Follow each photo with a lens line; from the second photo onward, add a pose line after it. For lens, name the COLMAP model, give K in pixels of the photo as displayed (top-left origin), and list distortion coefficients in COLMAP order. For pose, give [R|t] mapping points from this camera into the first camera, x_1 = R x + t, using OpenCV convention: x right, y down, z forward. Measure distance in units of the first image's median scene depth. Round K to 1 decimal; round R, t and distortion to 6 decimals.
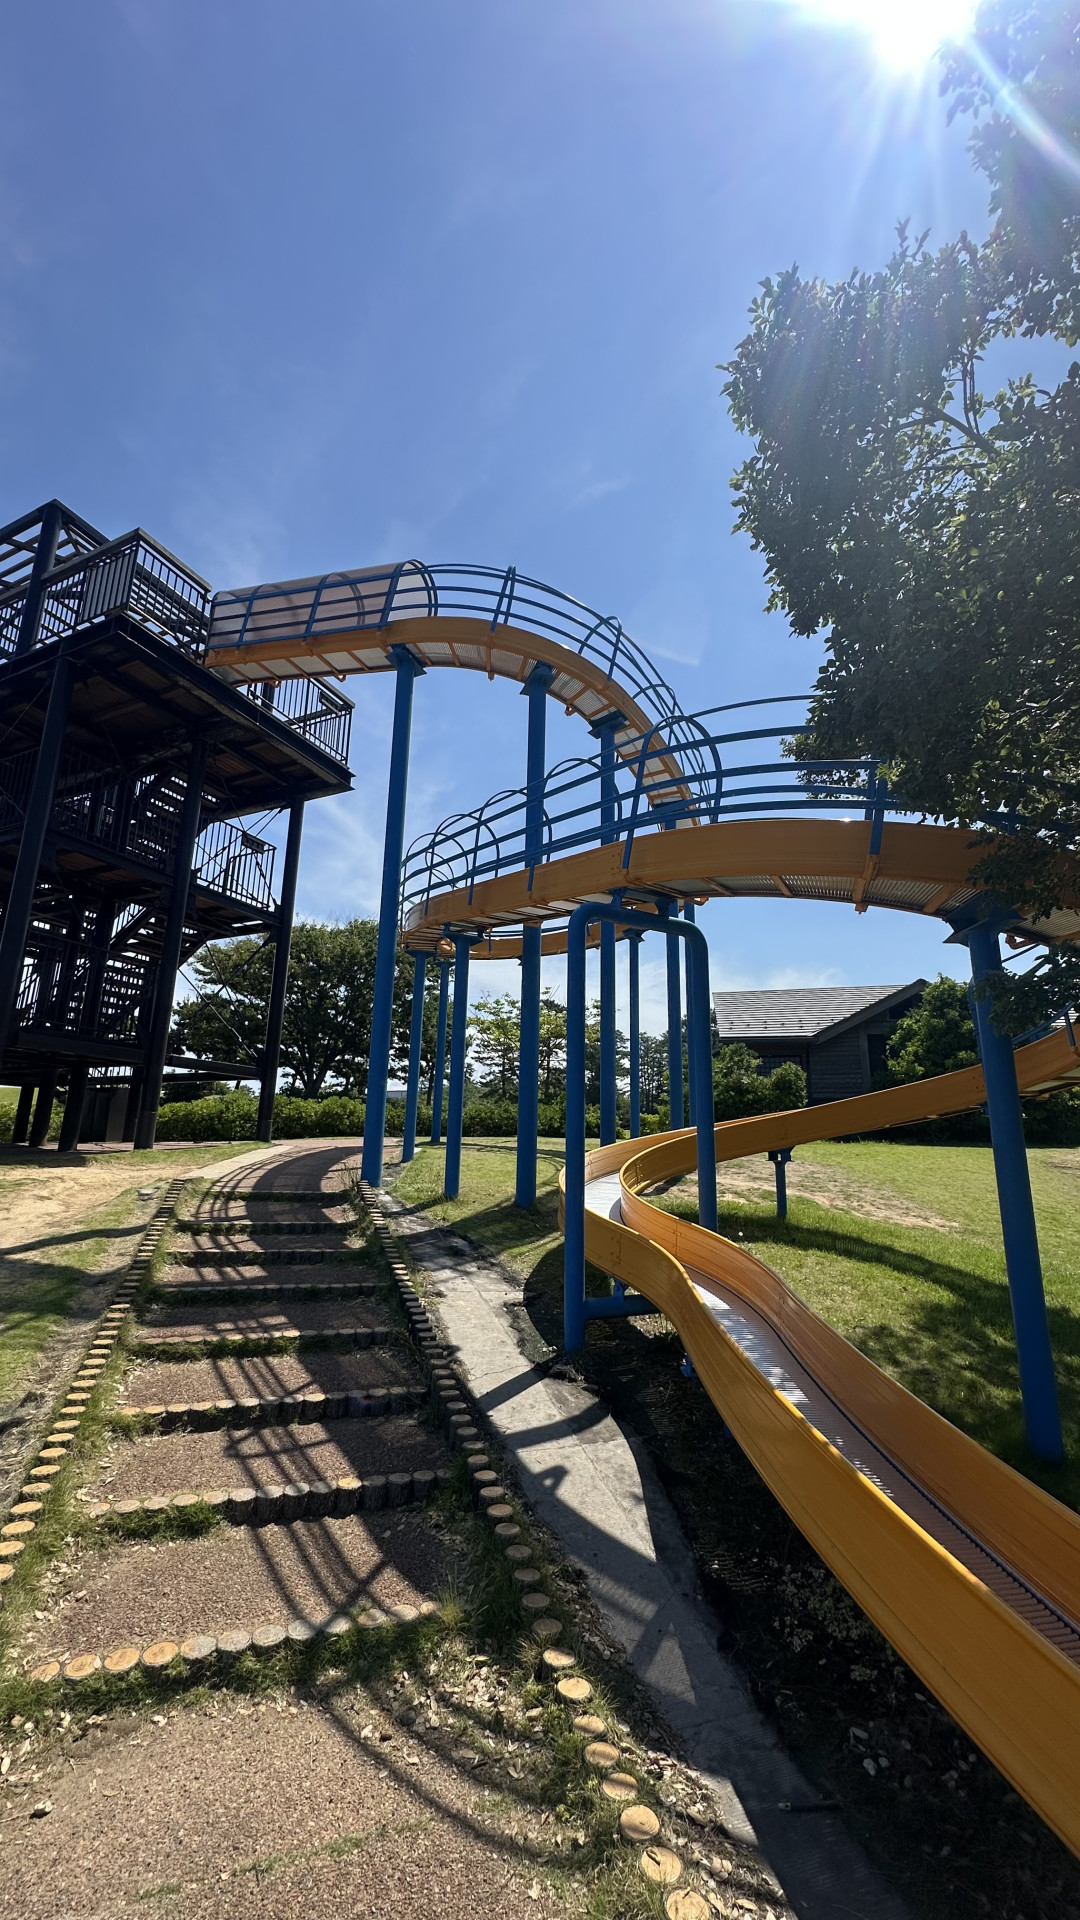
lens RADIAL K [[757.7, 0, 535.8], [0, 757.7, 965.1], [0, 0, 1]] dist [-0.006841, 0.000955]
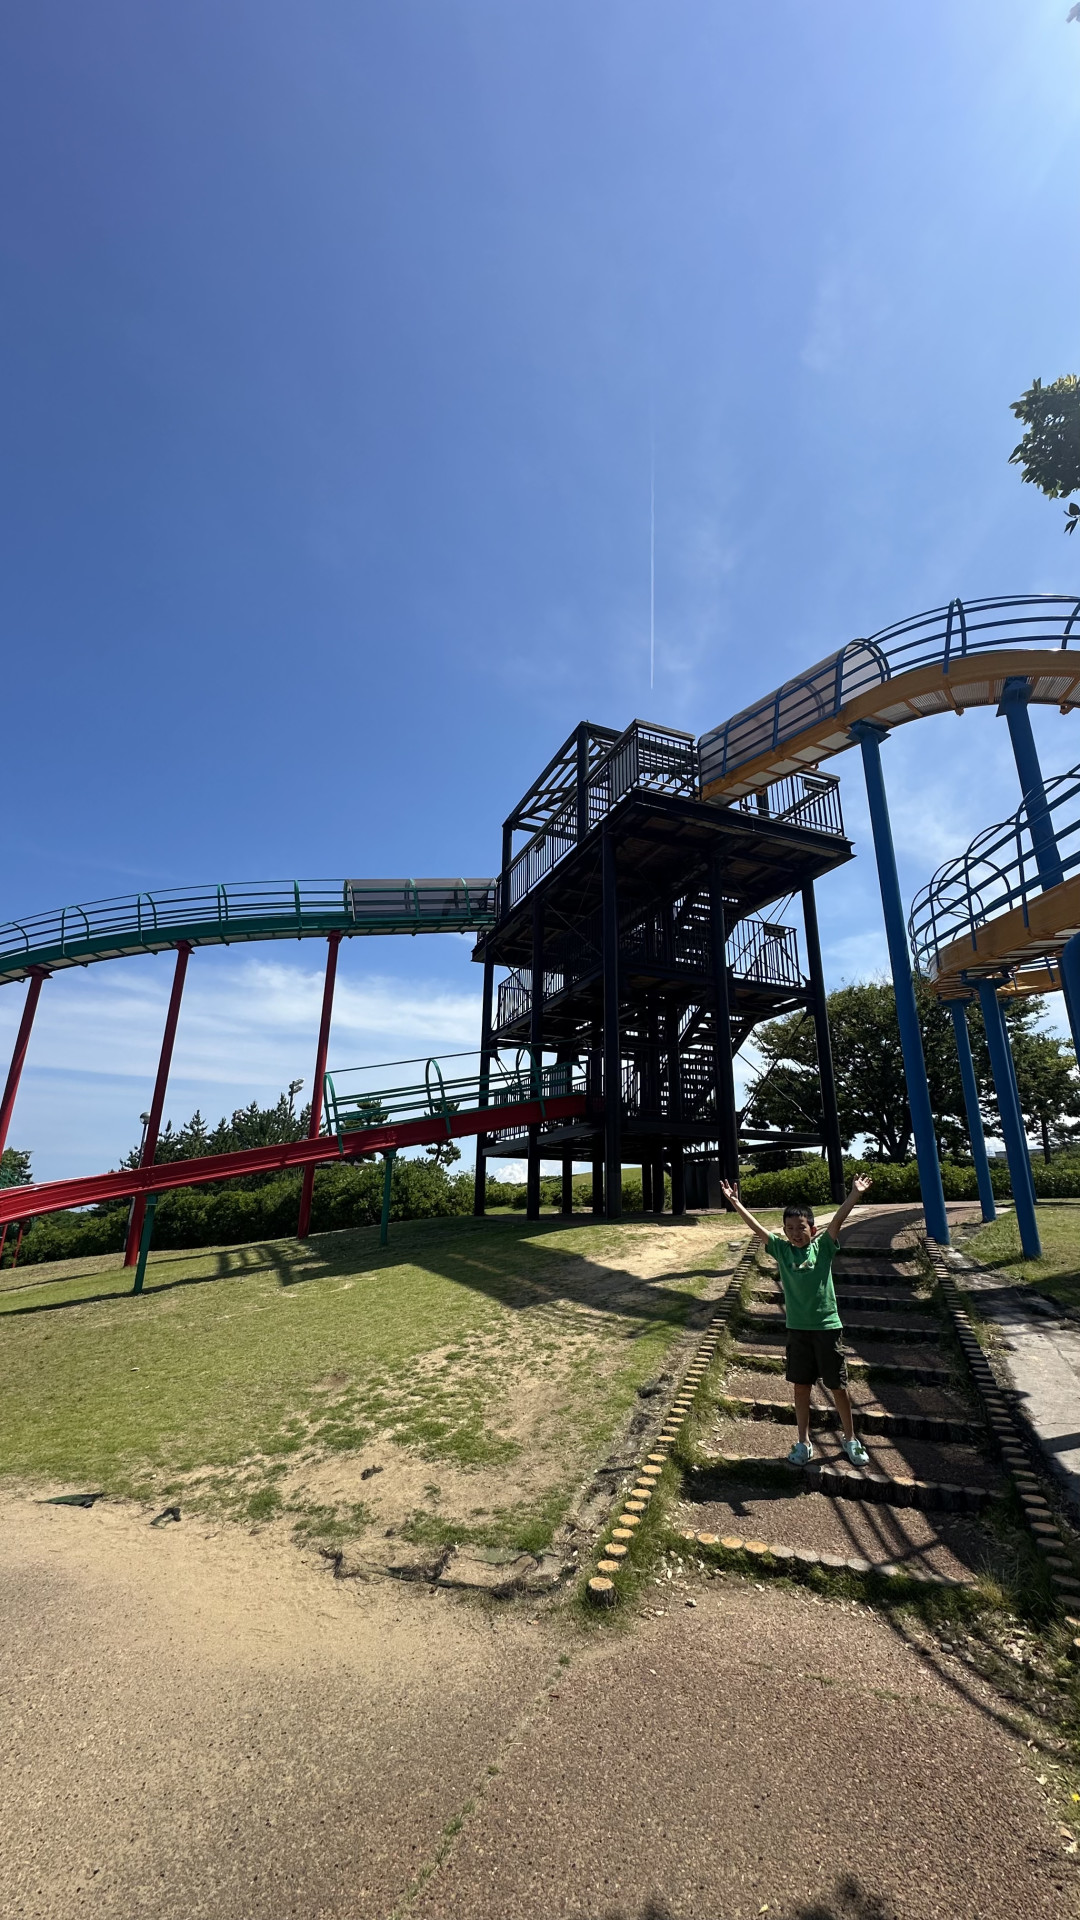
lens RADIAL K [[757.7, 0, 535.8], [0, 757.7, 965.1], [0, 0, 1]] dist [-0.006841, 0.000955]
pose [[0.739480, -0.216930, -0.637269, 0.104905], [0.159446, 0.976160, -0.147271, -0.006736], [0.654024, 0.007294, 0.756439, -0.111814]]
